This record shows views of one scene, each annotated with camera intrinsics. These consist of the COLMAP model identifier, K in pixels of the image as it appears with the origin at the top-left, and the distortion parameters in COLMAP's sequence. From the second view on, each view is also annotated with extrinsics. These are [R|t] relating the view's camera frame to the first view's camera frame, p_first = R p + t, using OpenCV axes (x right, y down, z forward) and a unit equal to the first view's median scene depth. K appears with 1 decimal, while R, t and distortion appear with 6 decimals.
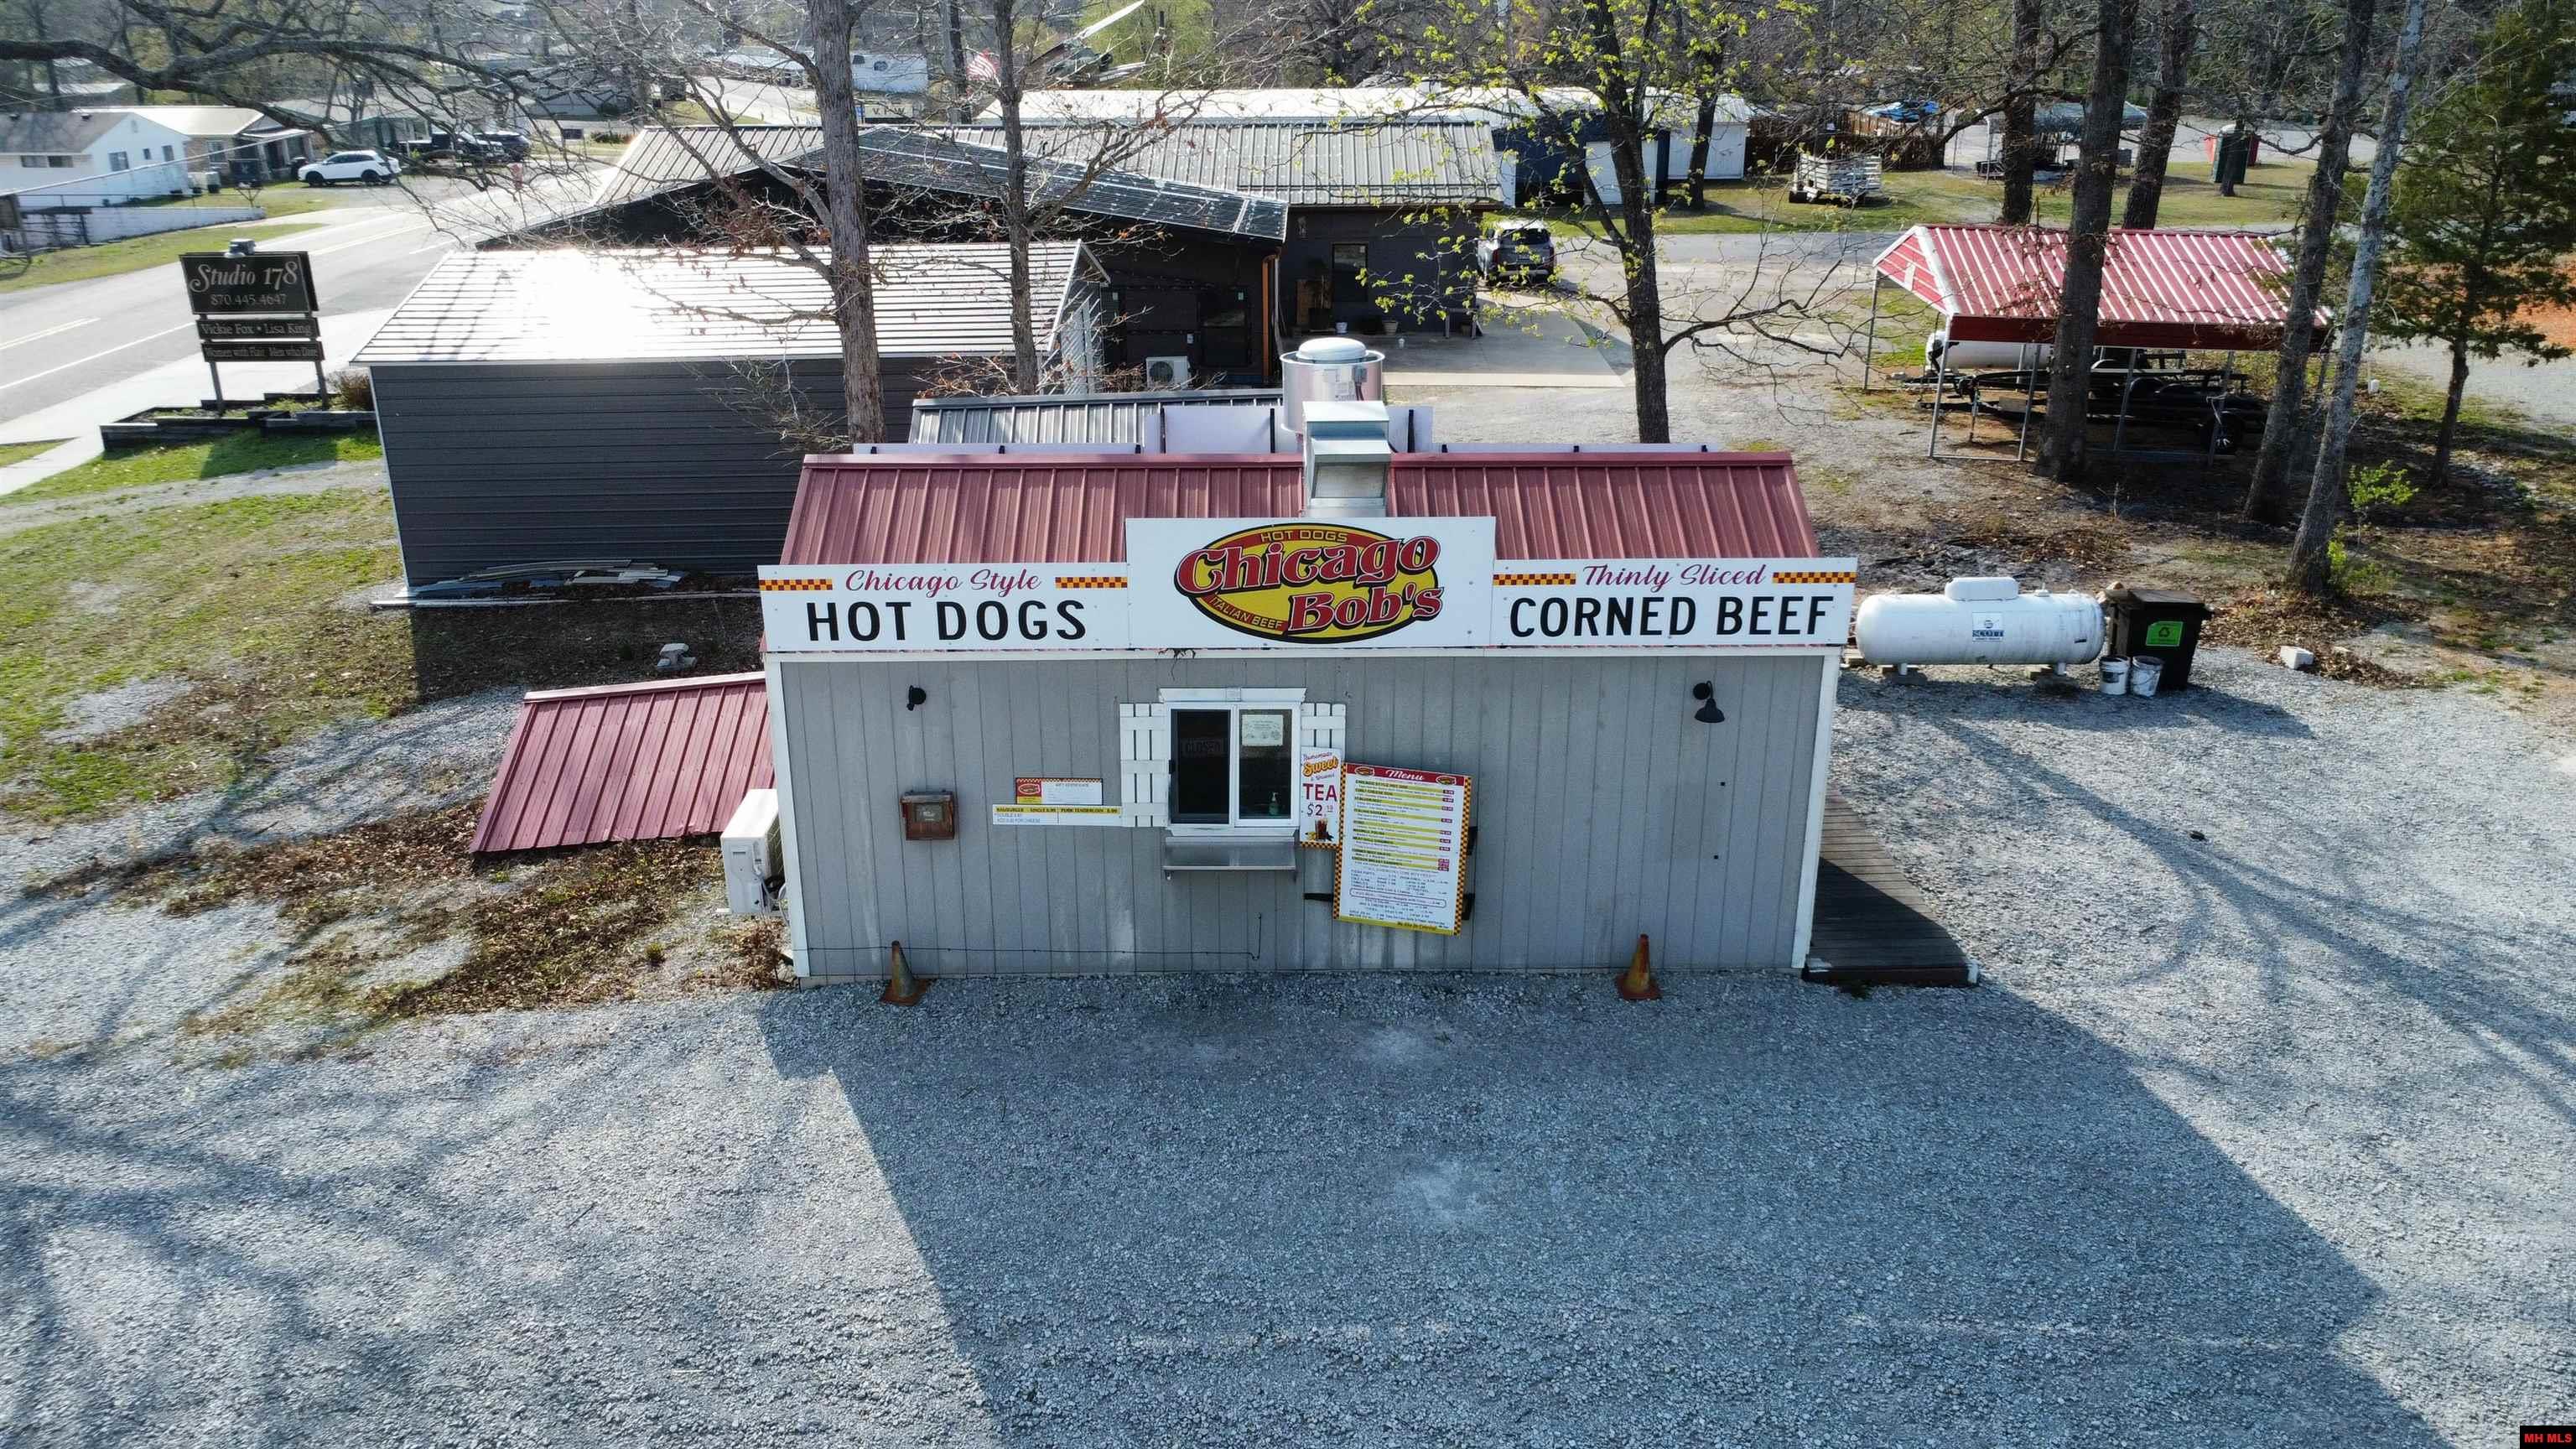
lens RADIAL K [[1937.3, 0, 1282.4], [0, 1937.3, 716.7], [0, 0, 1]] dist [0.002389, 0.001684]
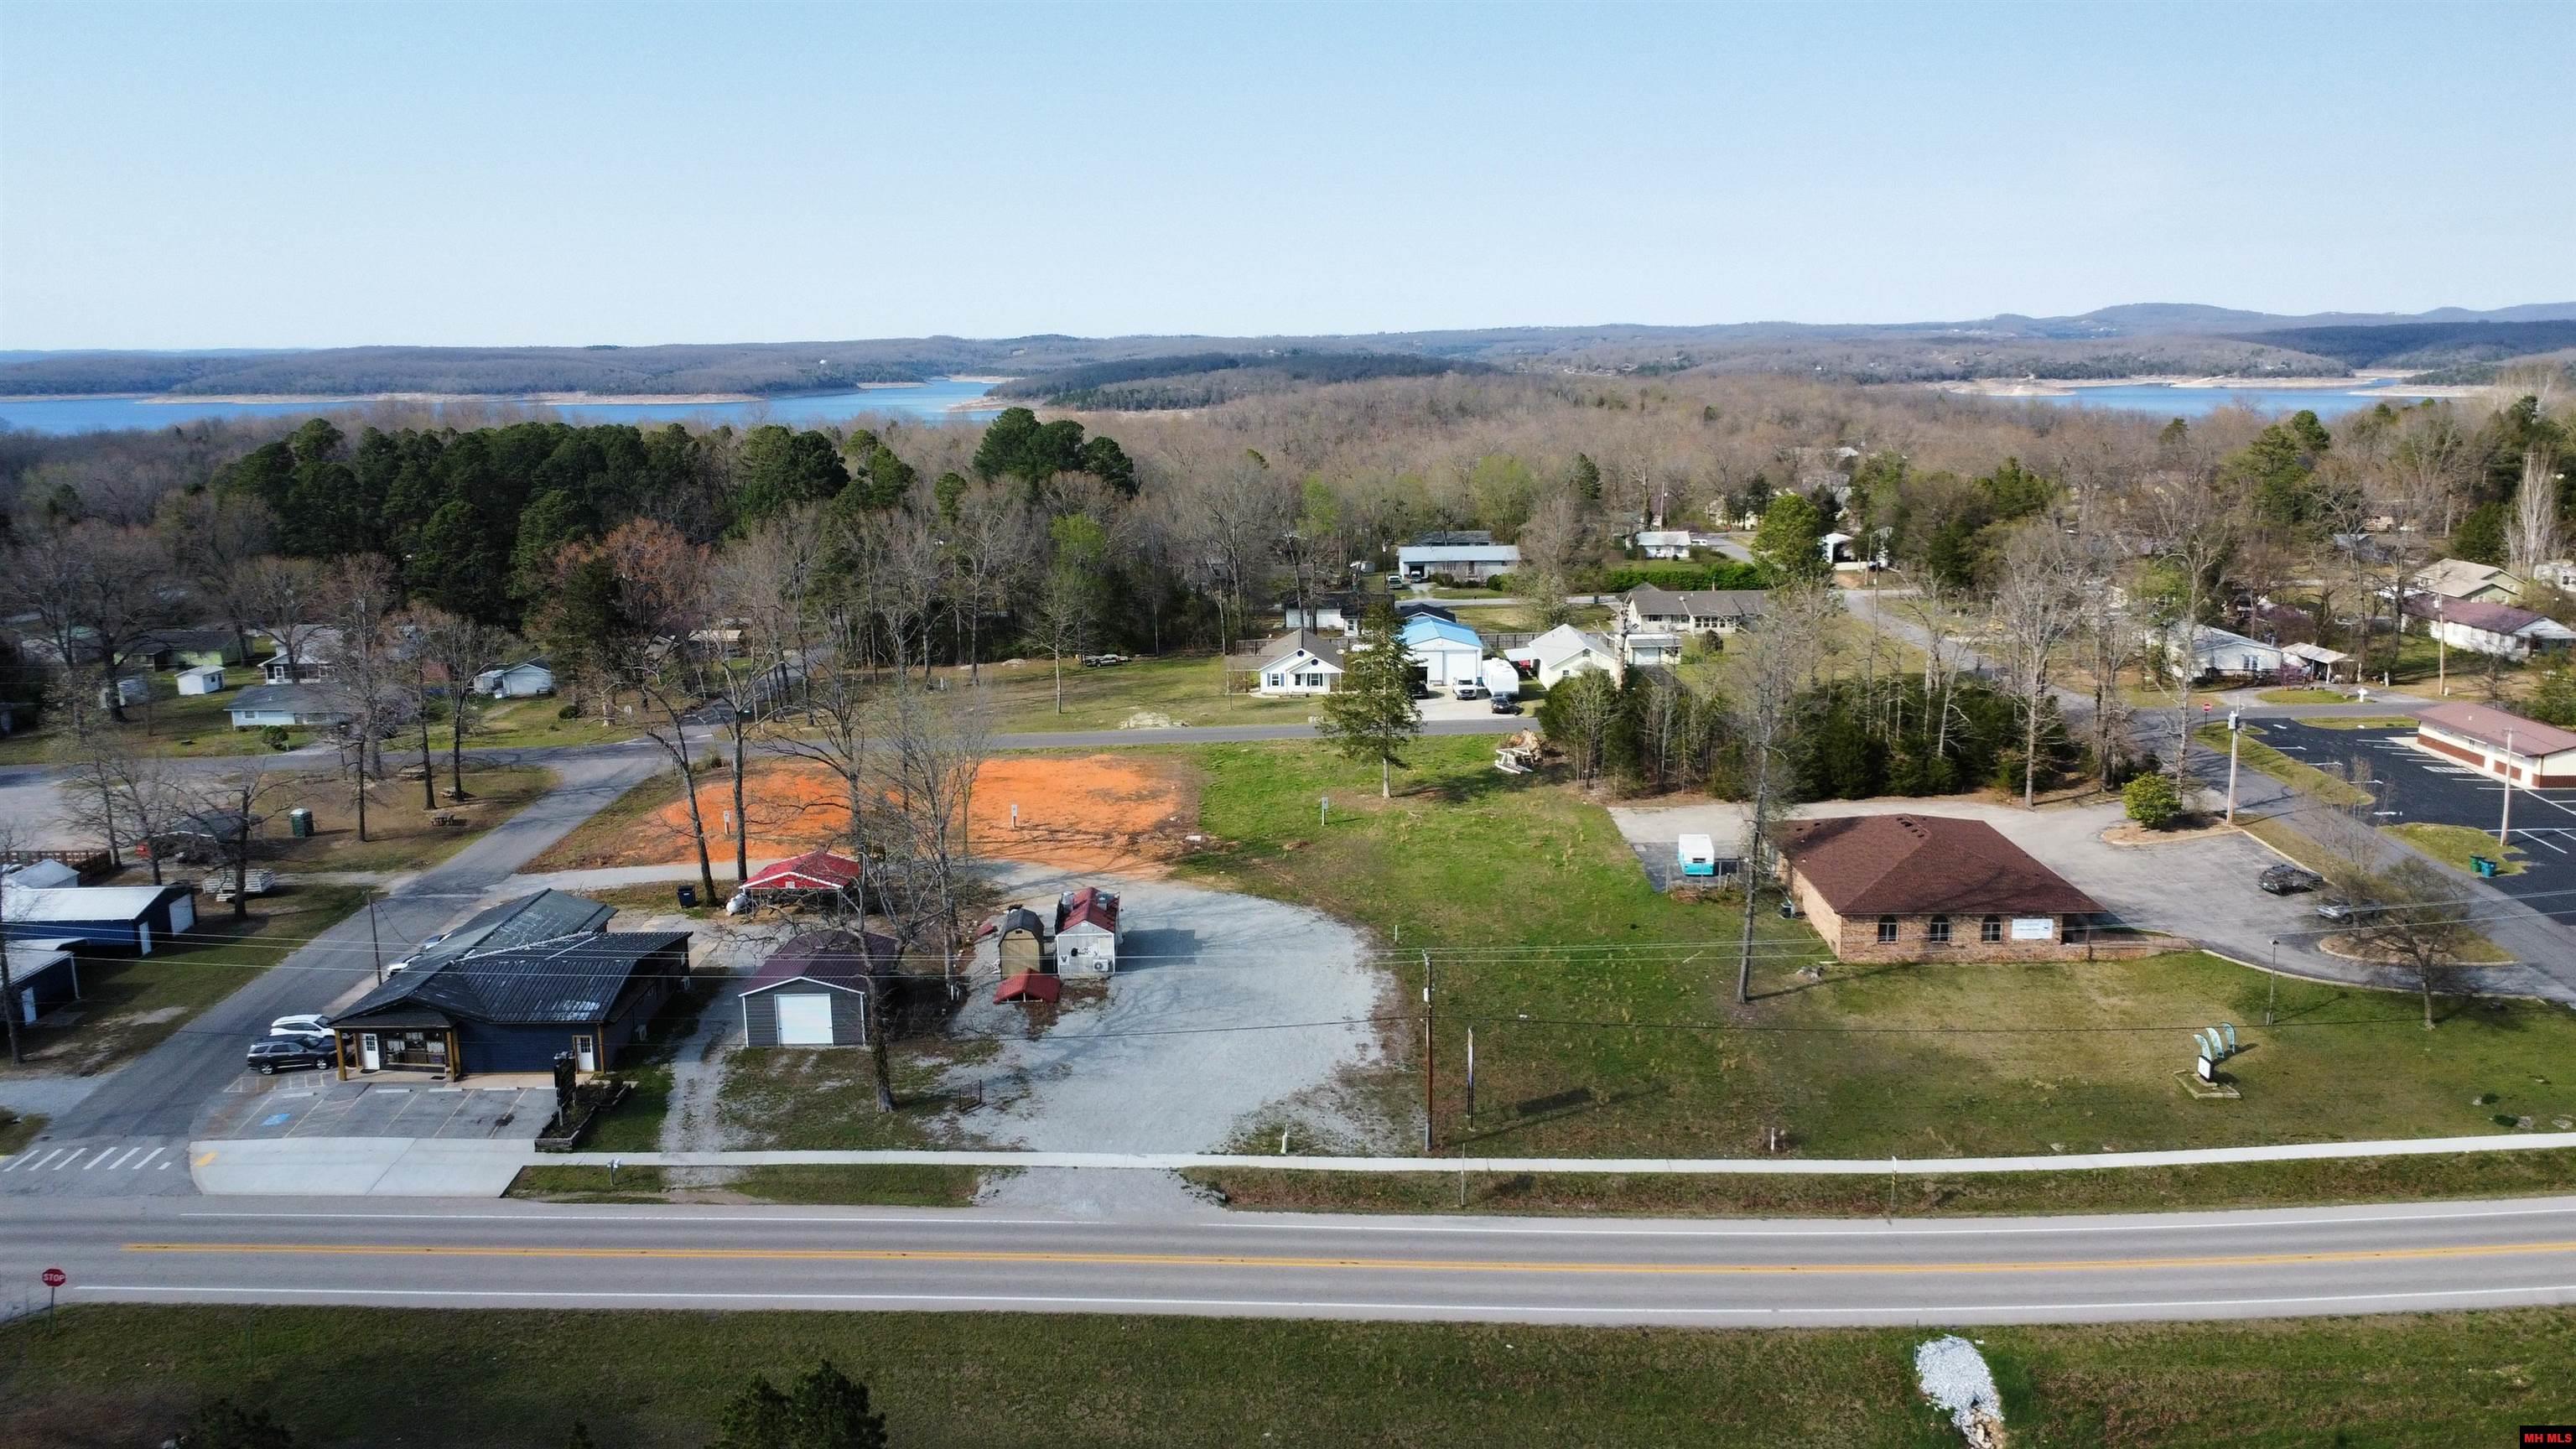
lens RADIAL K [[1937.3, 0, 1282.4], [0, 1937.3, 716.7], [0, 0, 1]] dist [0.002389, 0.001684]
pose [[-0.022561, -0.184906, 0.982497, -6.854556], [0.365696, 0.913114, 0.180246, -1.754593], [-0.930461, 0.363362, 0.047019, -0.399598]]
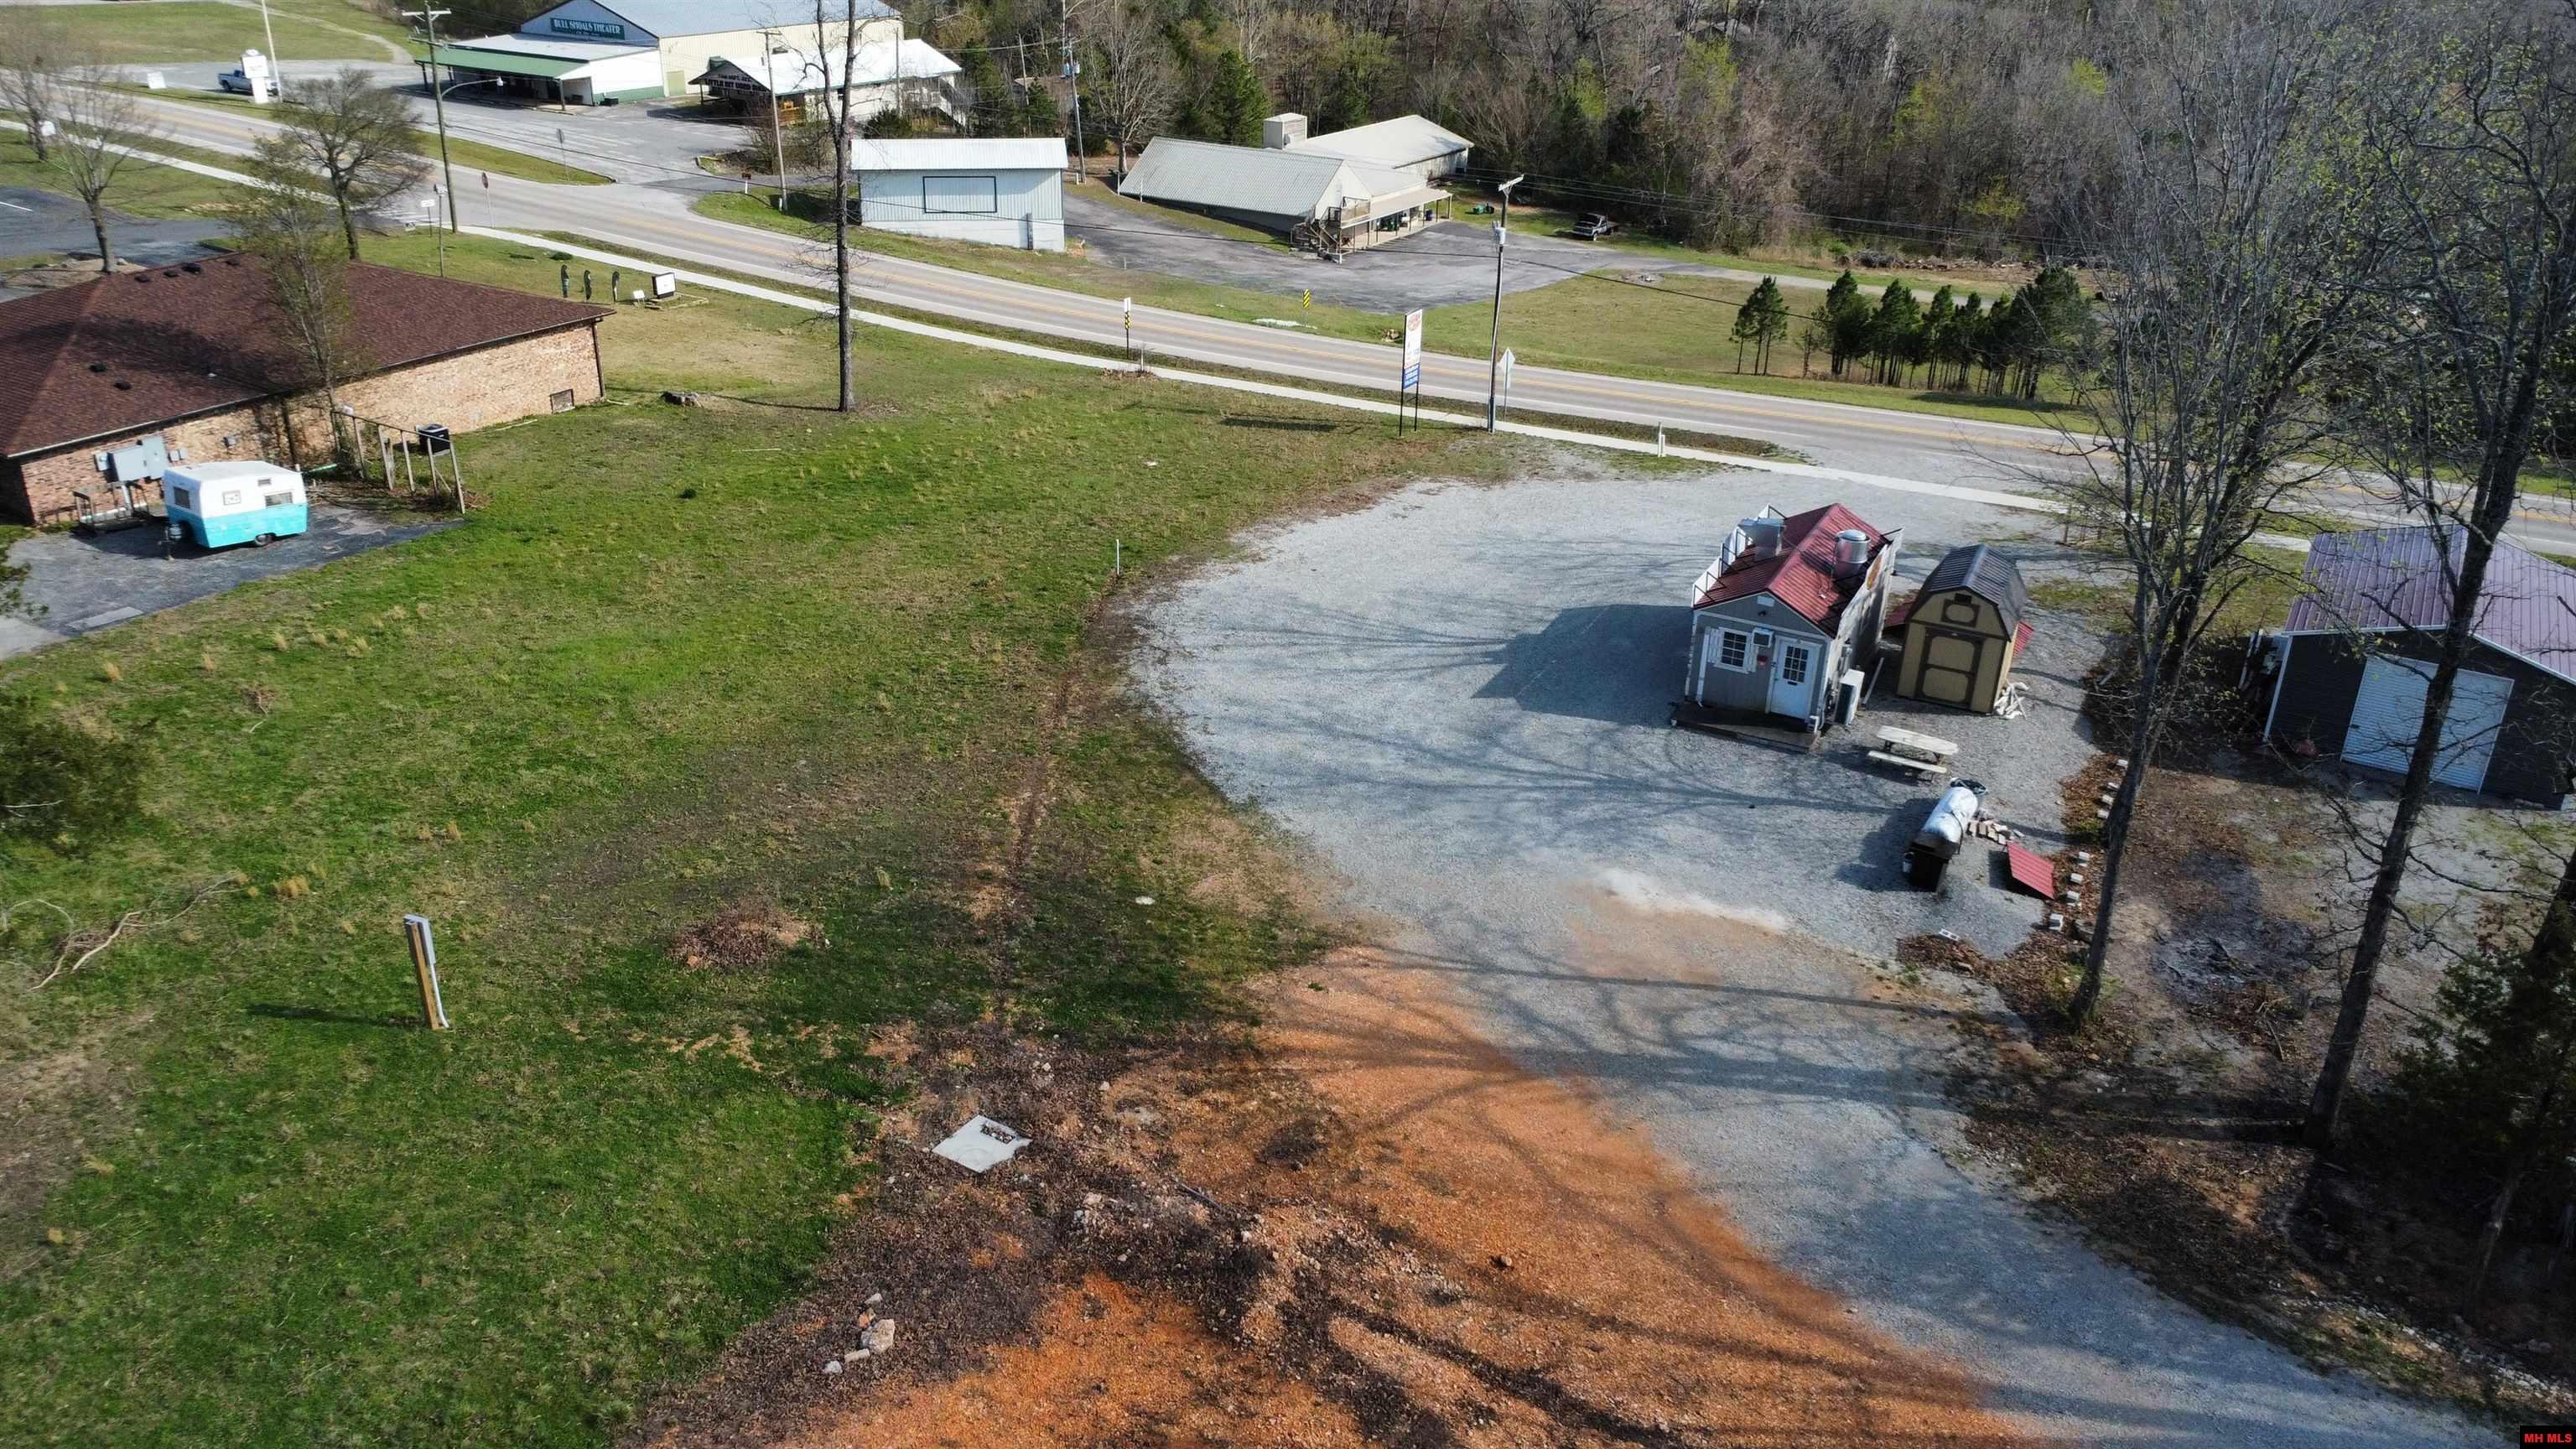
lens RADIAL K [[1937.3, 0, 1282.4], [0, 1937.3, 716.7], [0, 0, 1]] dist [0.002389, 0.001684]
pose [[-0.483551, 0.368120, -0.794144, 2.837648], [-0.323956, 0.767578, 0.553061, -1.286452], [0.813161, 0.524701, -0.251908, 1.079731]]
